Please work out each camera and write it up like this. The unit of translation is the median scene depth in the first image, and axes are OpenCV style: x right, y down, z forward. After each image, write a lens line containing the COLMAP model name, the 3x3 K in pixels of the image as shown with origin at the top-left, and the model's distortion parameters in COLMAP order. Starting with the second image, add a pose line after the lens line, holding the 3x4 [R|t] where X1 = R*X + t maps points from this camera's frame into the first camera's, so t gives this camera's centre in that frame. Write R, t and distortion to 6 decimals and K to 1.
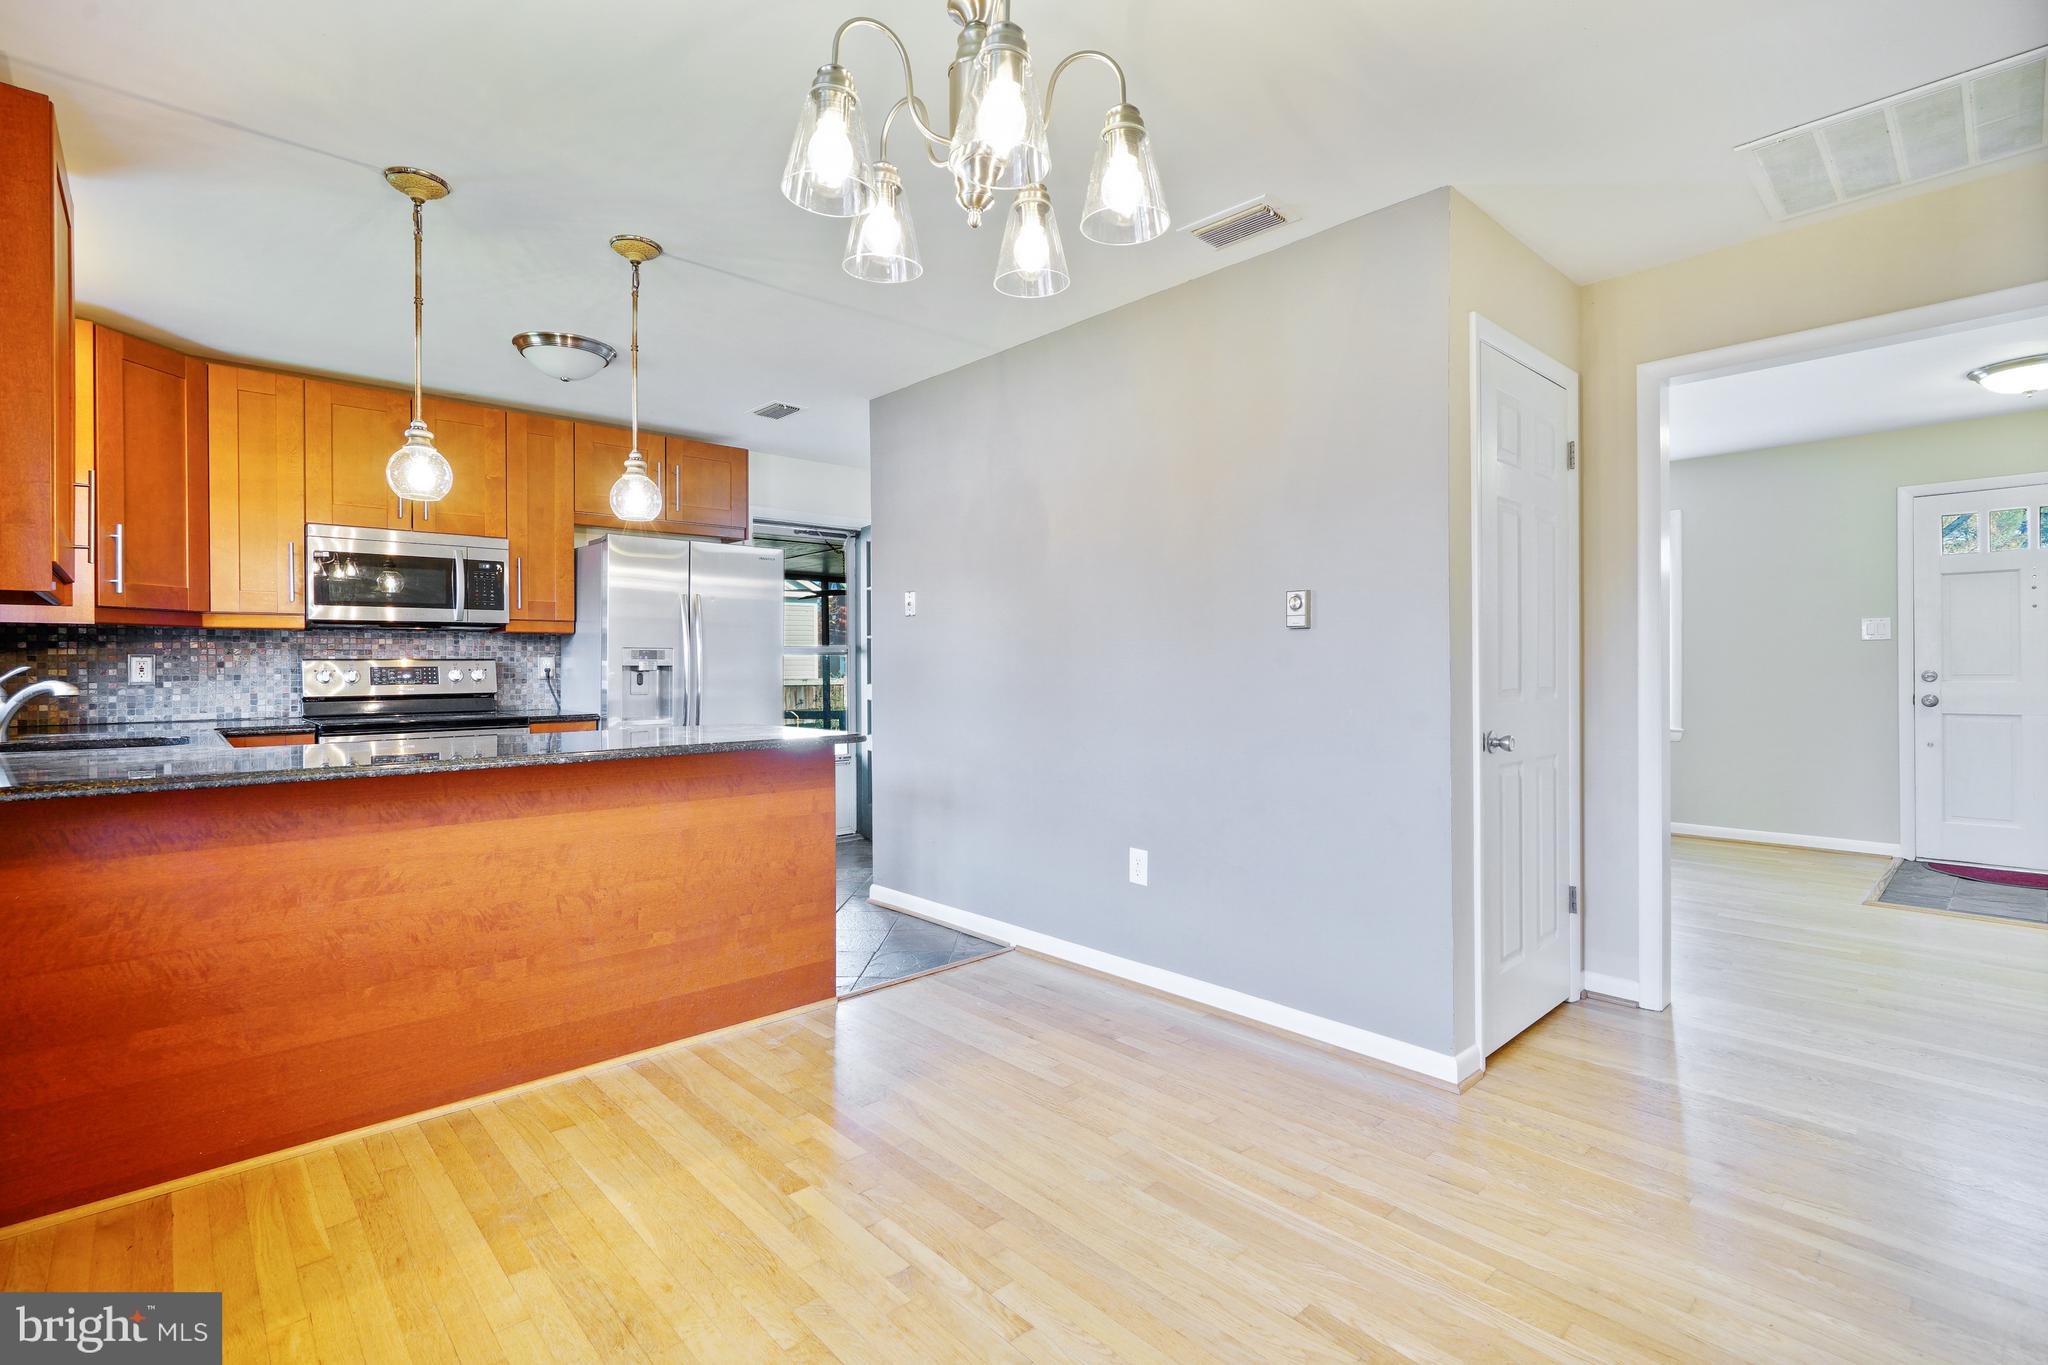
lens RADIAL K [[955.8, 0, 998.2], [0, 955.8, 660.4], [0, 0, 1]] dist [-0.000422, -0.000049]
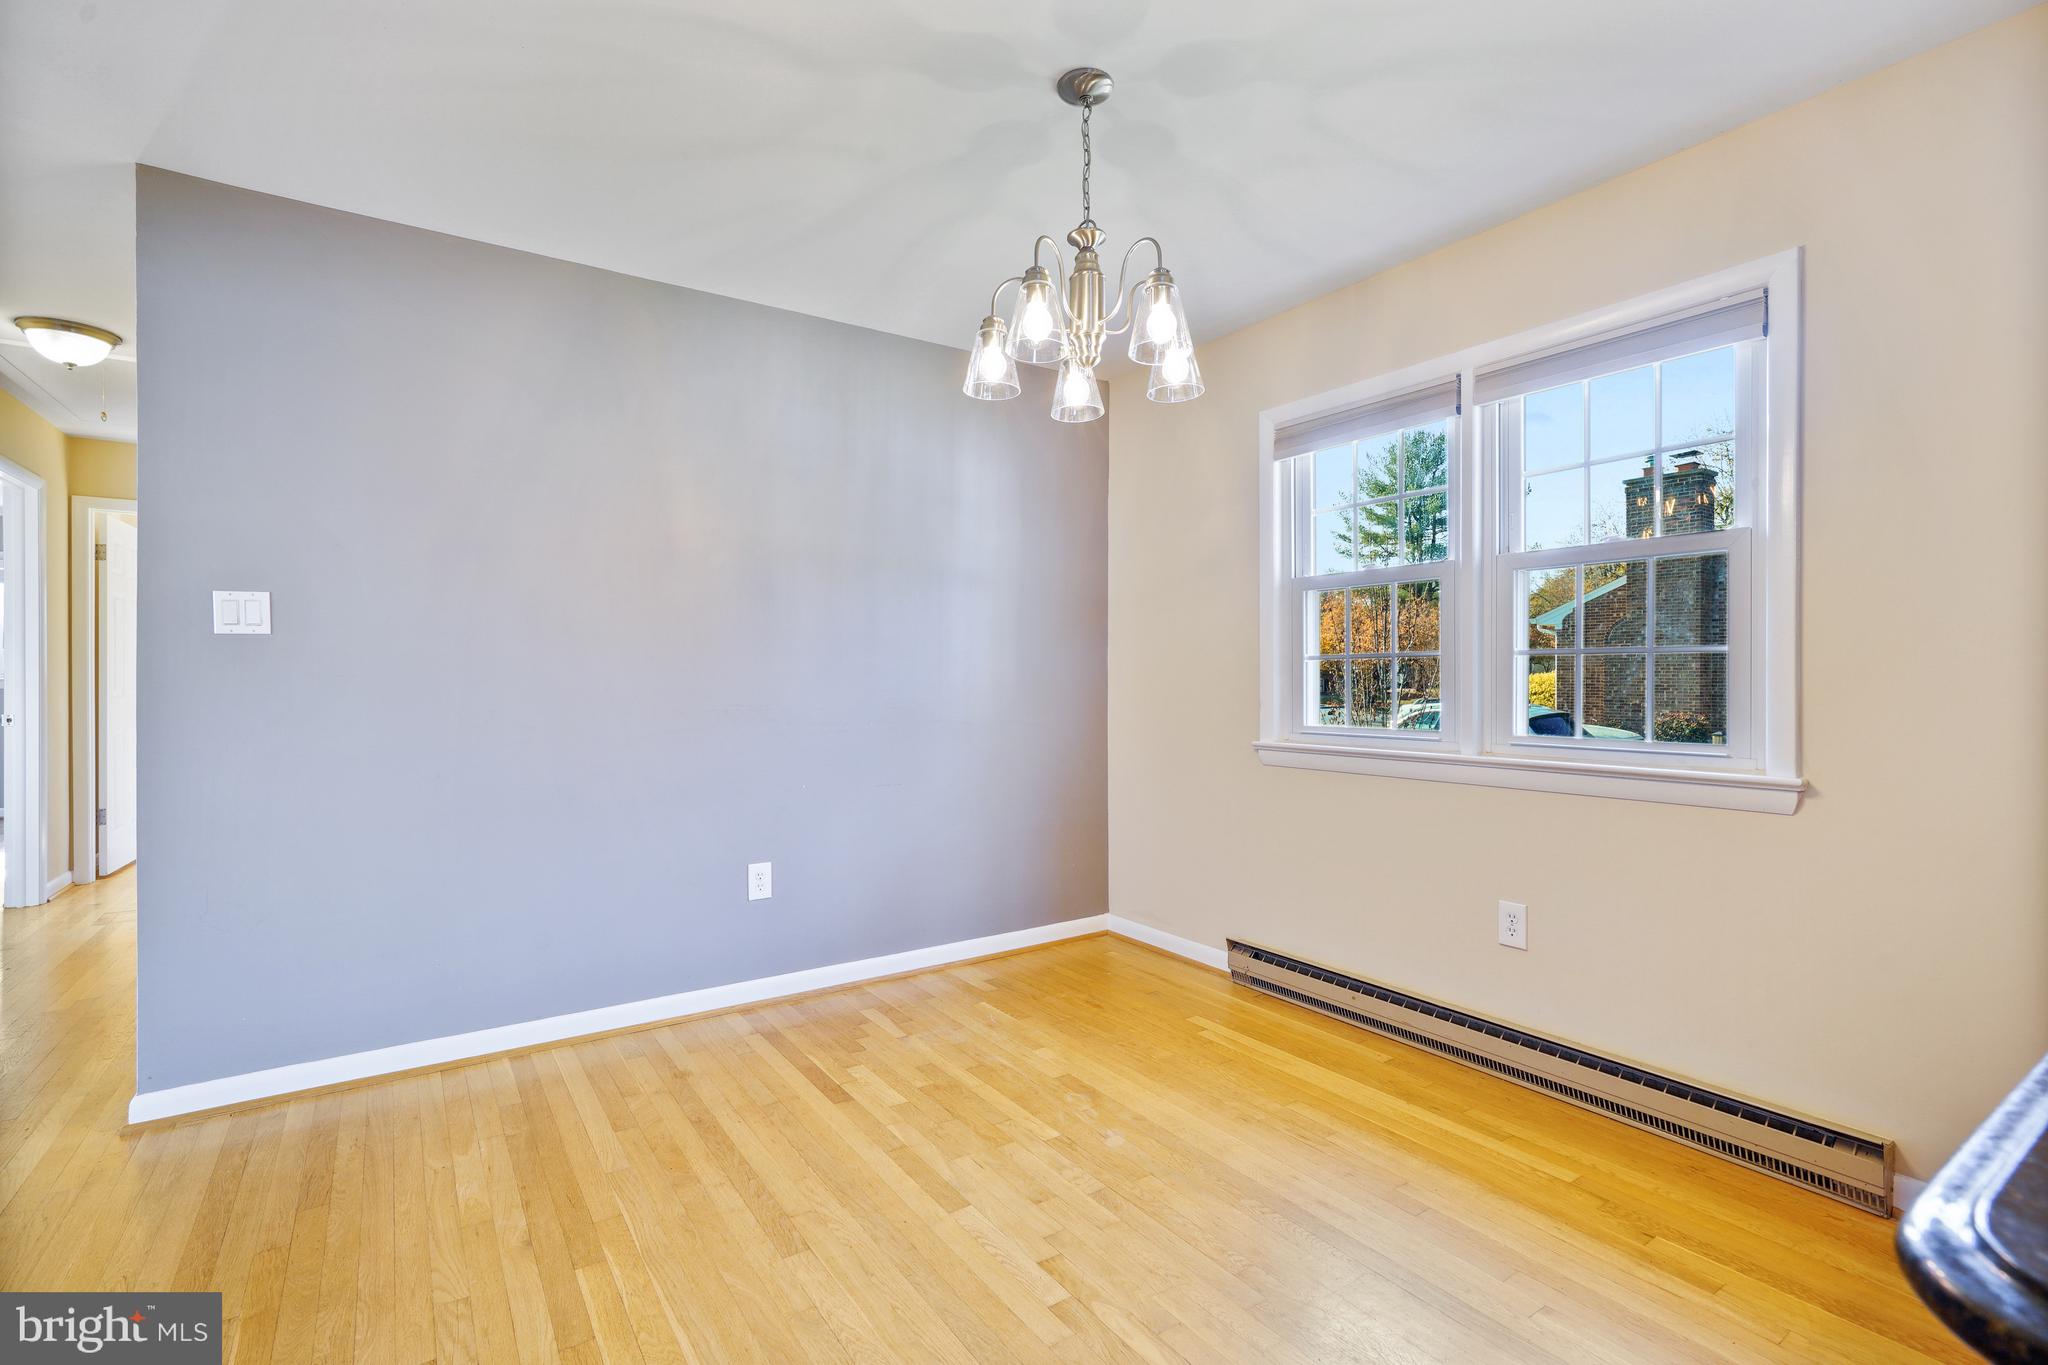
lens RADIAL K [[917.1, 0, 1023.4], [0, 917.1, 676.5], [0, 0, 1]] dist [0.002497, 0.000170]
pose [[-0.993316, 0.006494, 0.115240, -0.036713], [0.006259, 0.999978, -0.002400, 0.004665], [-0.115253, -0.001662, -0.993335, 1.007312]]
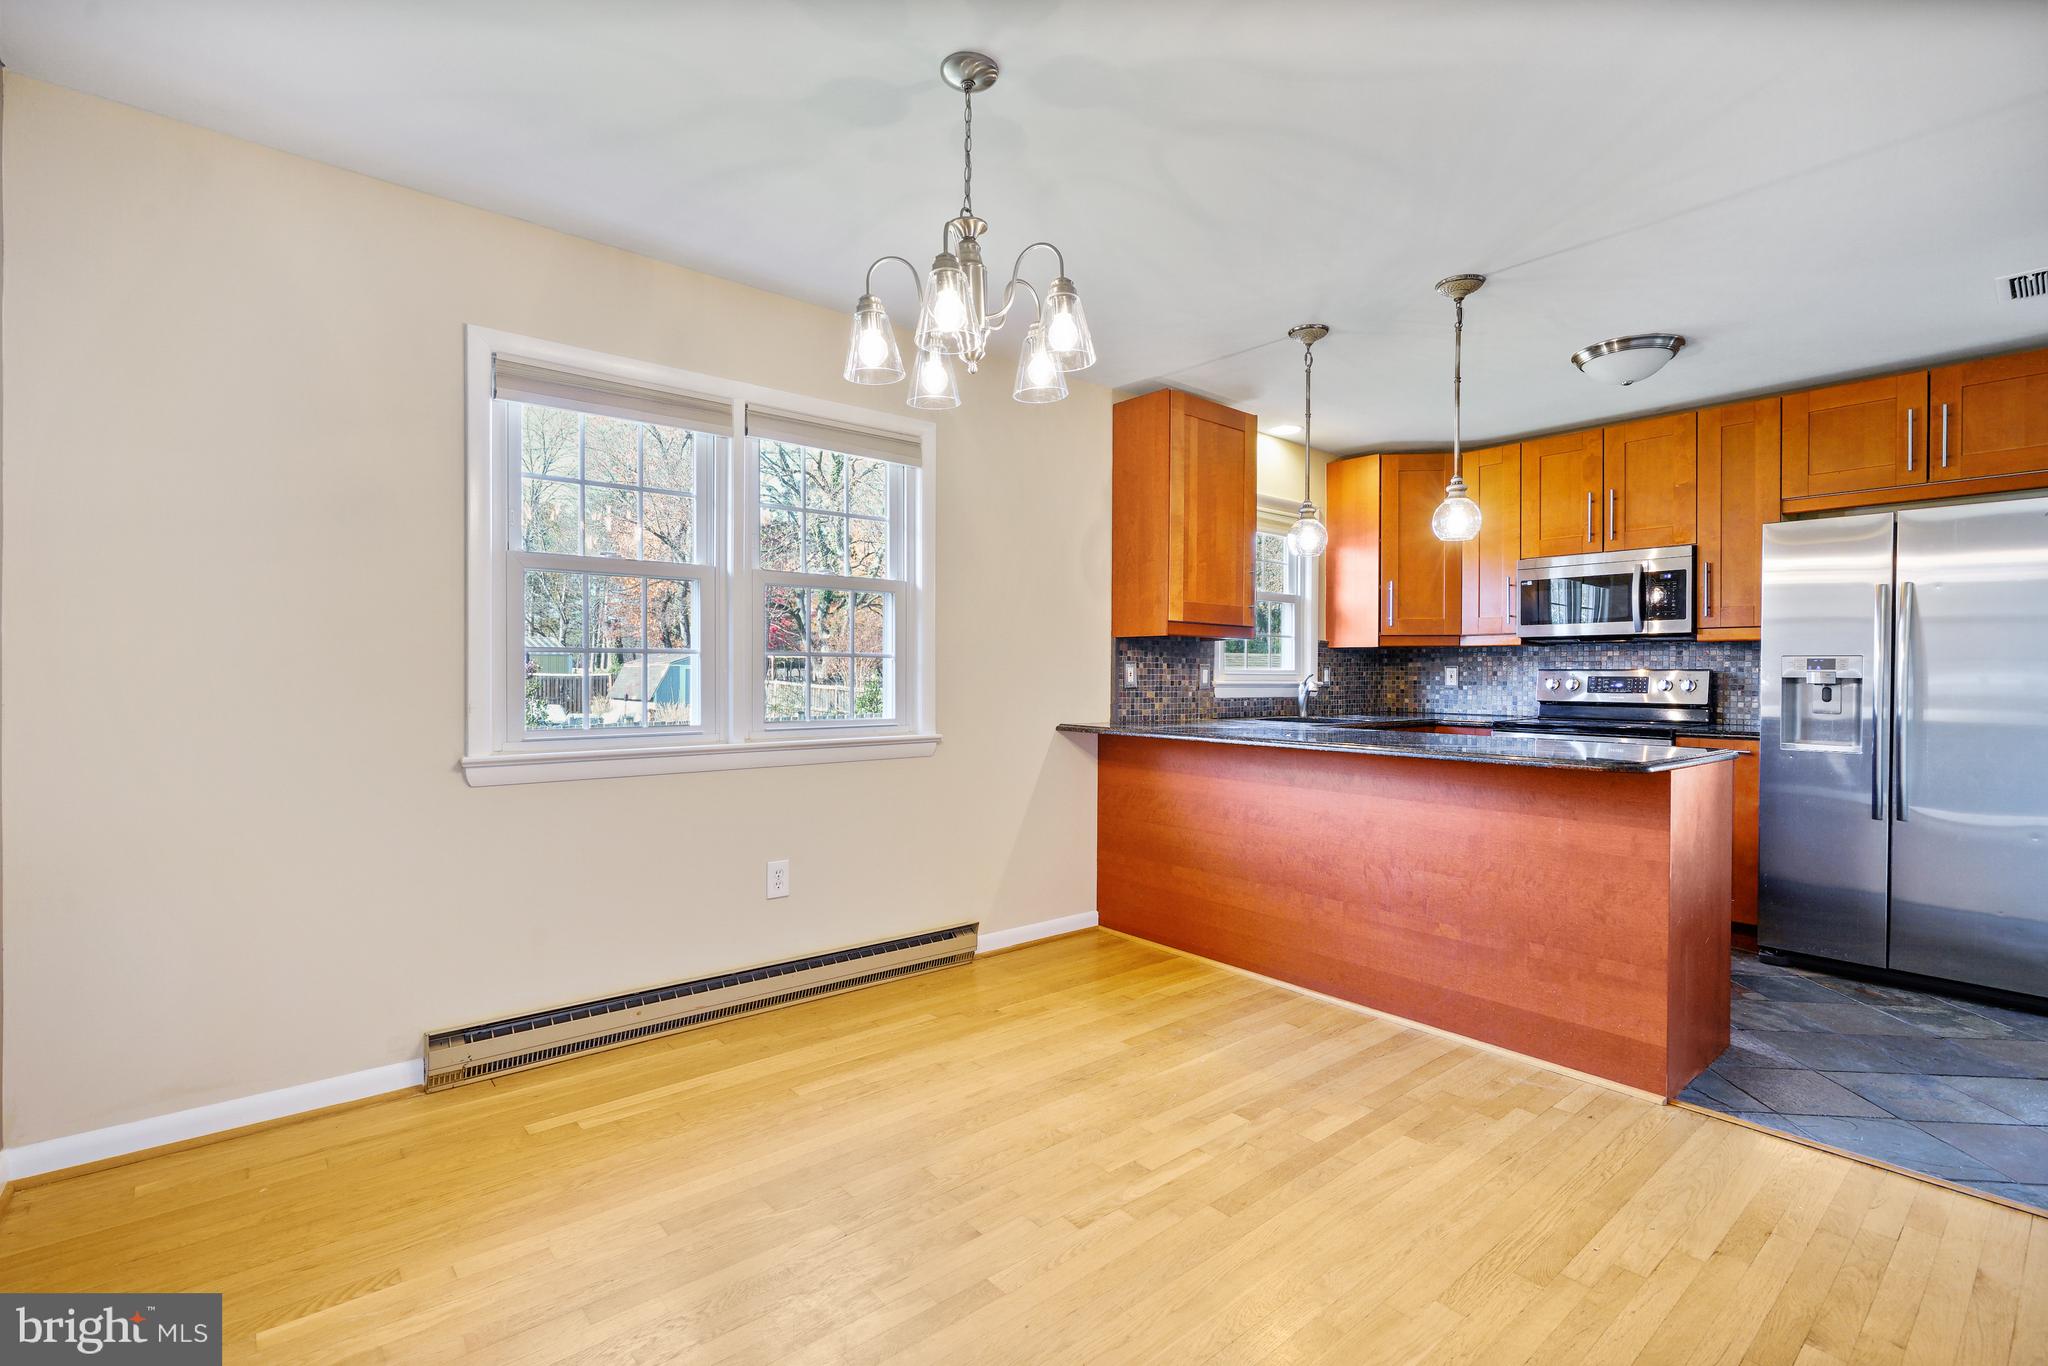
lens RADIAL K [[917.1, 0, 1023.4], [0, 917.1, 677.0], [0, 0, 1]] dist [0.002497, 0.000170]
pose [[-0.034962, 0.008594, -0.999352, 0.571793], [-0.002566, 0.999959, 0.008689, -0.000208], [0.999385, 0.002868, -0.034938, 0.469752]]
